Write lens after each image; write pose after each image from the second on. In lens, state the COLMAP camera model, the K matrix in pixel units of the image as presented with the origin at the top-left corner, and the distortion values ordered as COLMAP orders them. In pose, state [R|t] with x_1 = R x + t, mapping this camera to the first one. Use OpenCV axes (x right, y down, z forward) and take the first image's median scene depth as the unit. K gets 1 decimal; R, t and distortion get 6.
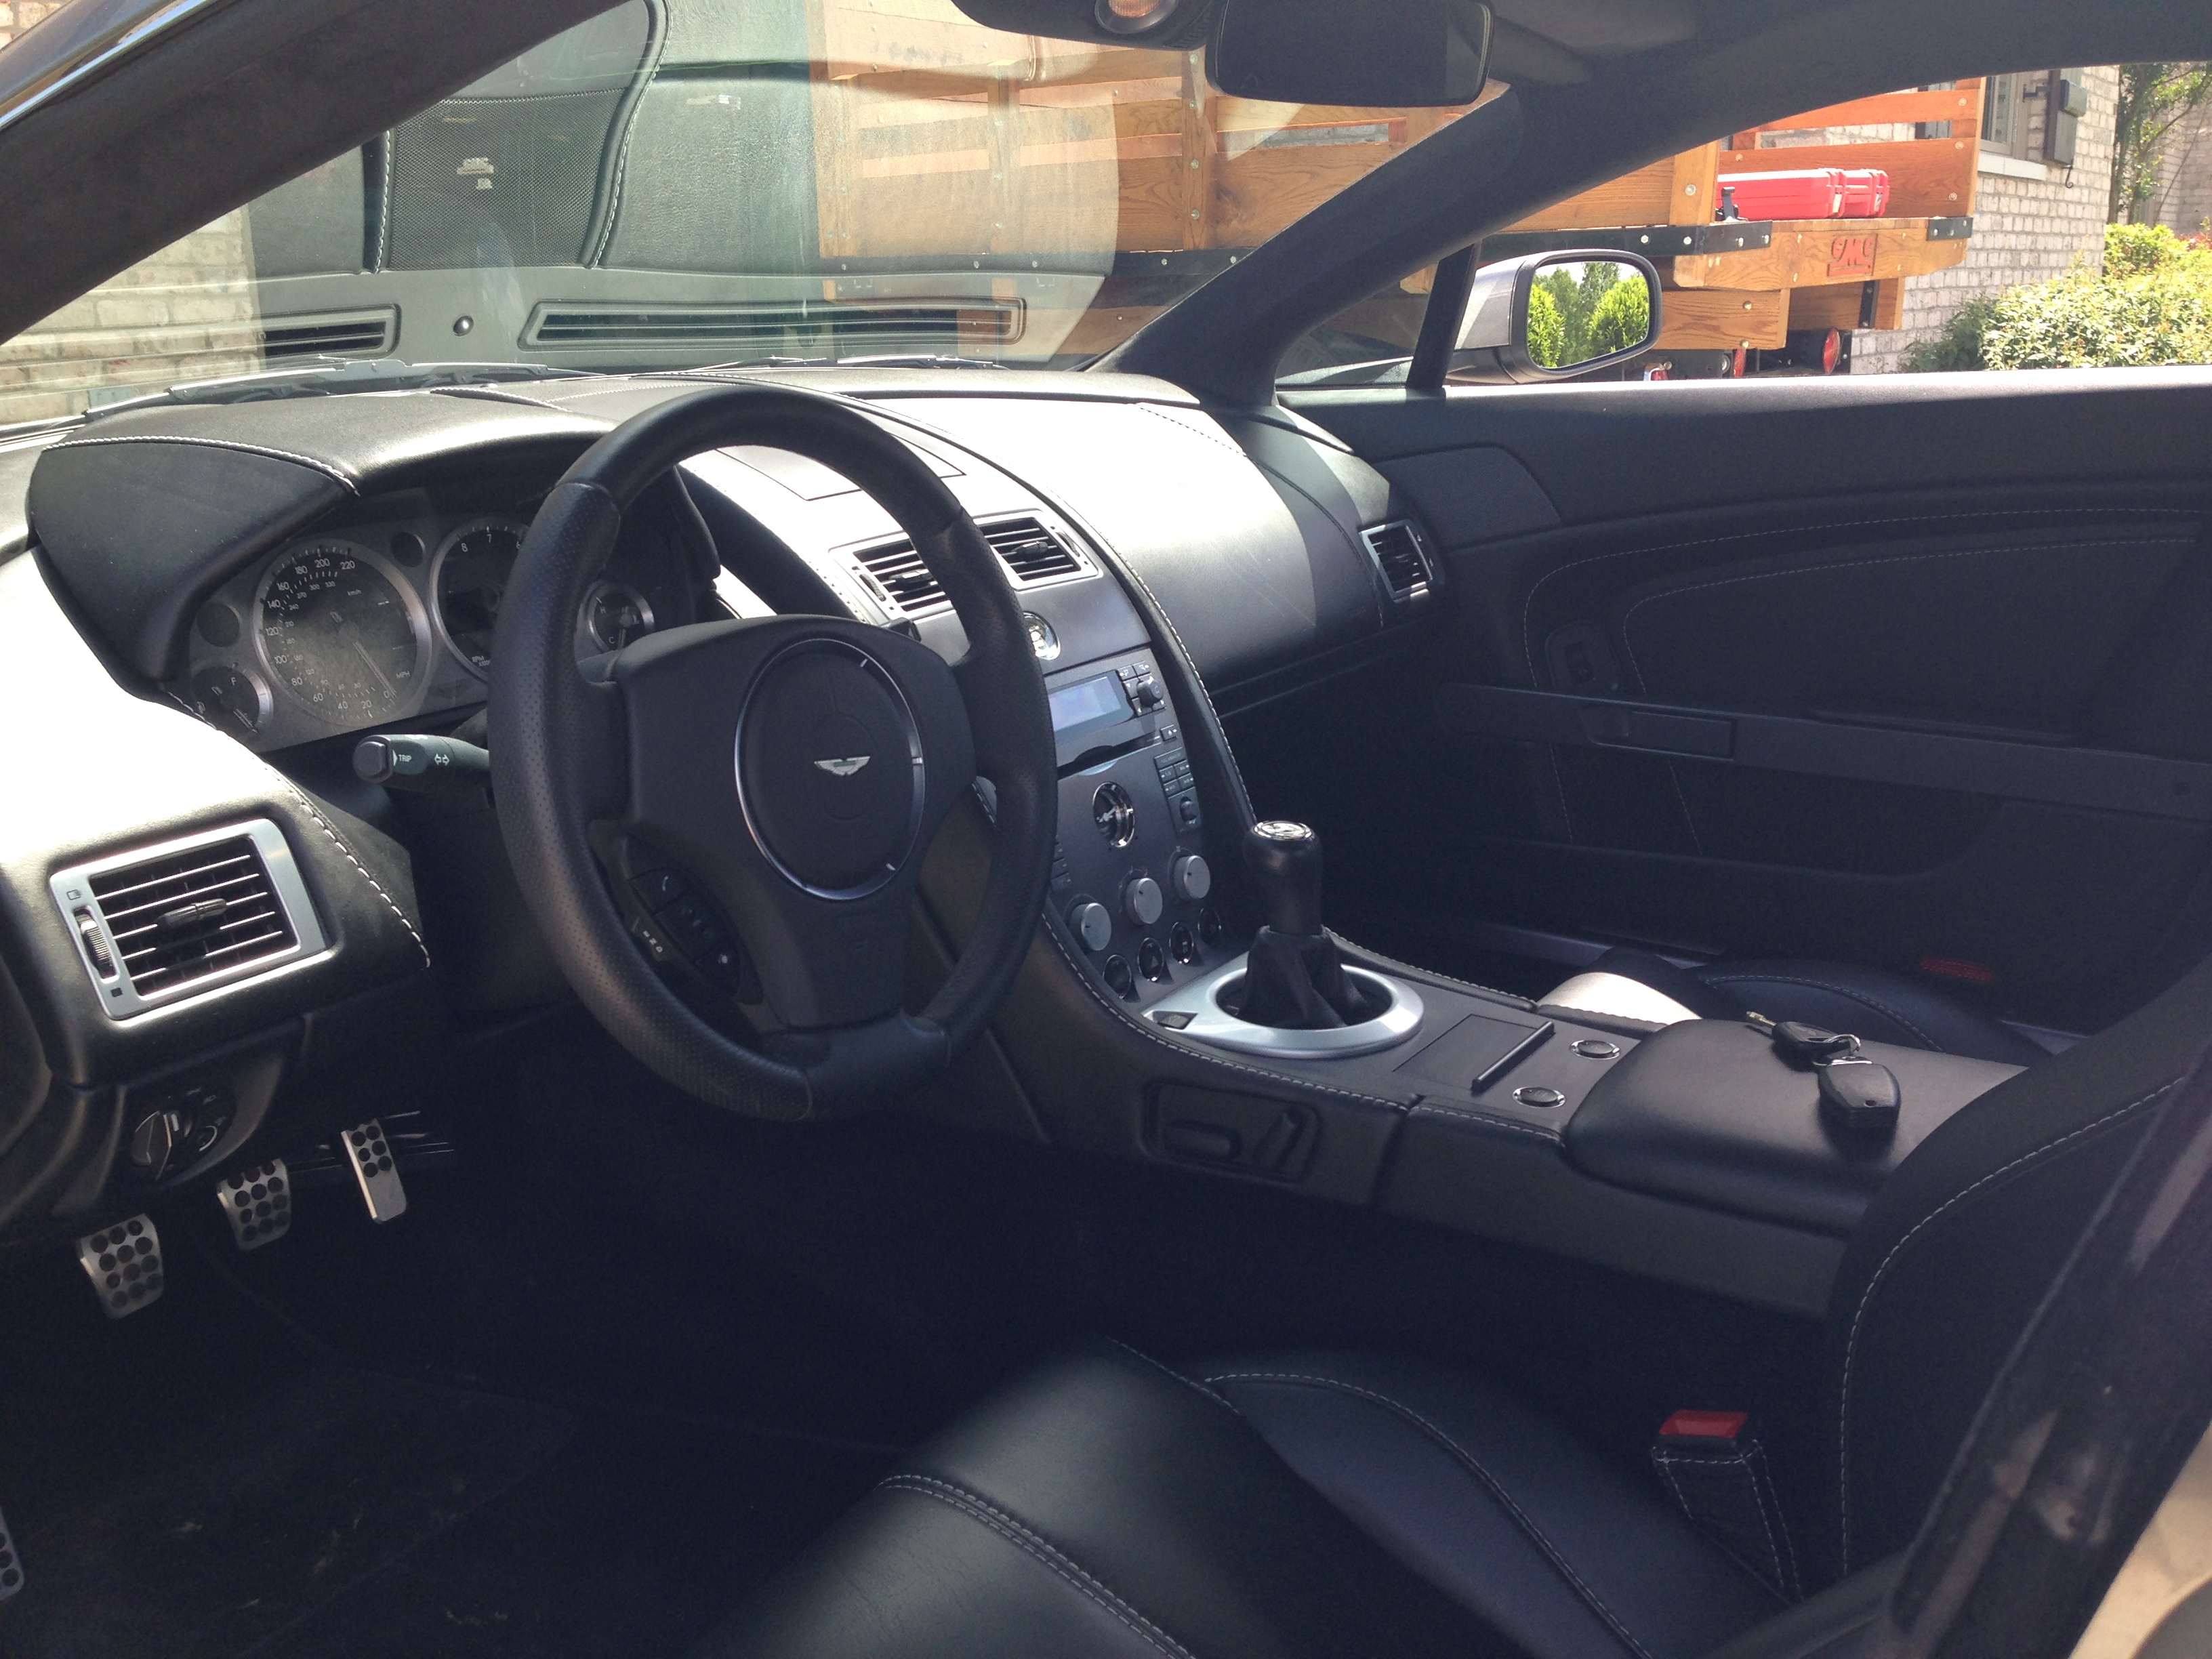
lens RADIAL K [[2008.8, 0, 1106.0], [0, 2008.8, 829.5], [0, 0, 1]] dist [0.116625, -0.213669]
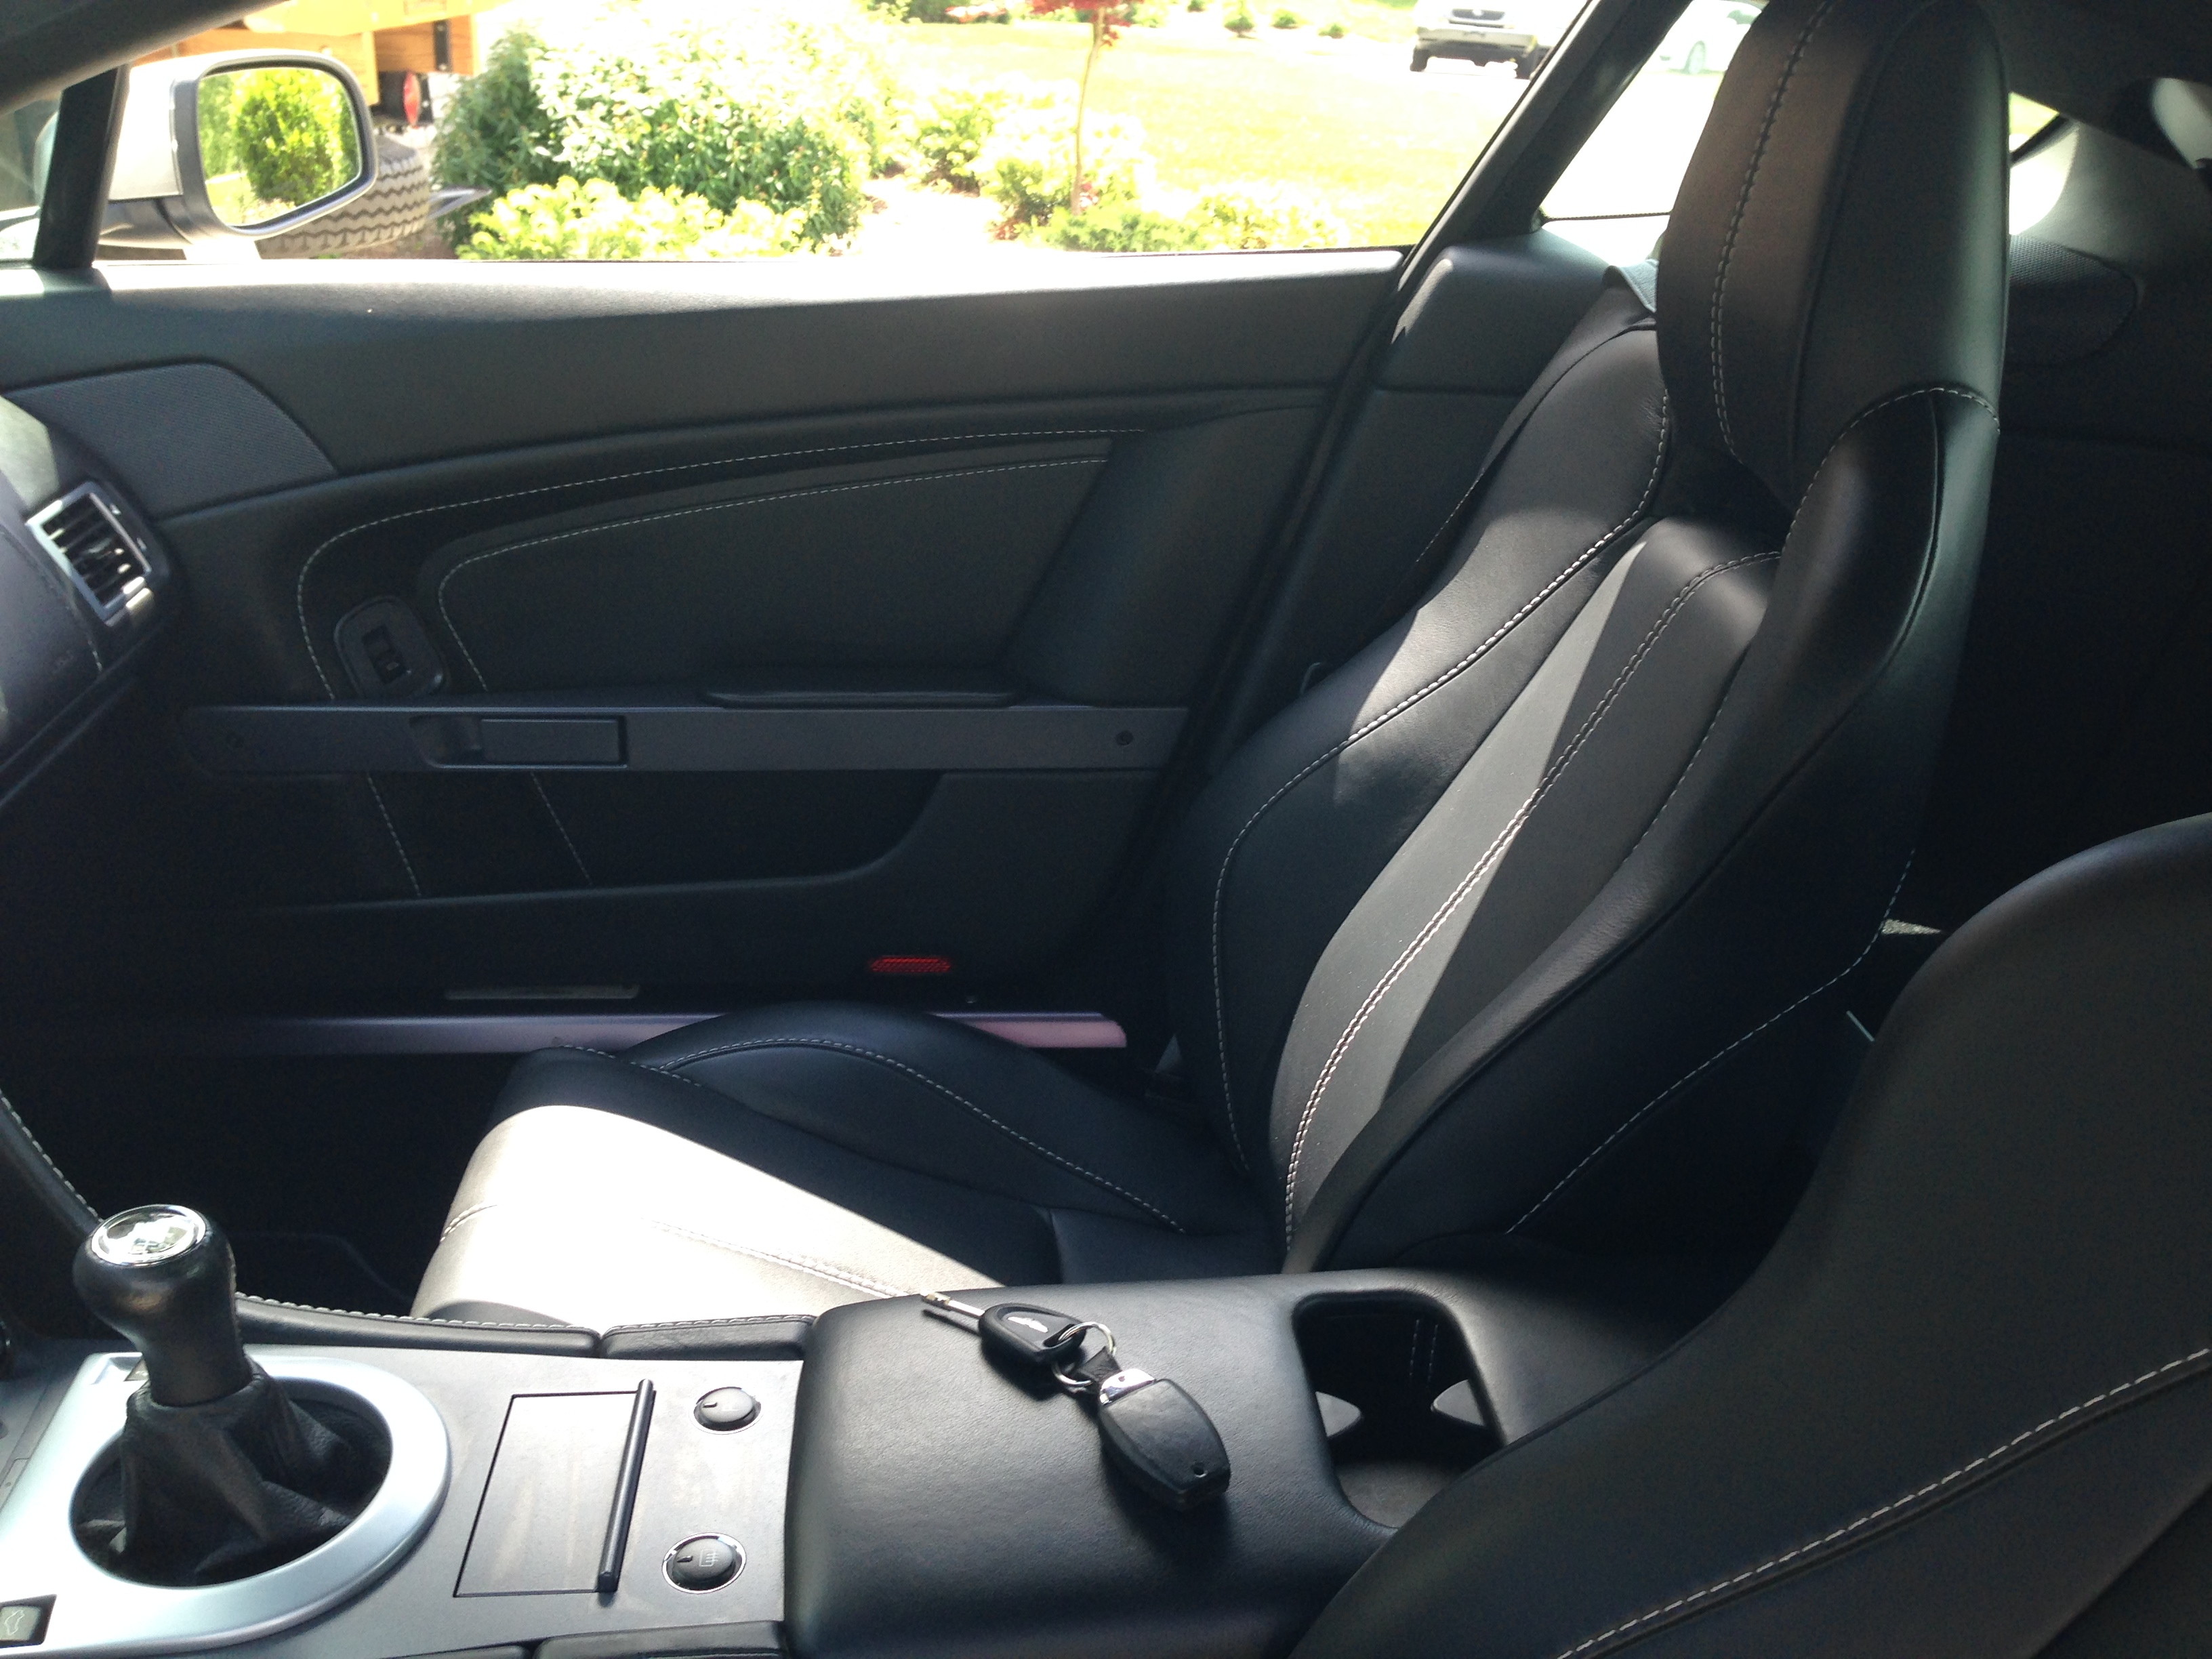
lens RADIAL K [[2008.8, 0, 1106.0], [0, 2008.8, 829.5], [0, 0, 1]] dist [0.116625, -0.213669]
pose [[0.770578, -0.206490, 0.602969, -0.017617], [0.121166, 0.976271, 0.179483, -0.123634], [-0.625723, -0.065246, 0.777312, 0.280306]]
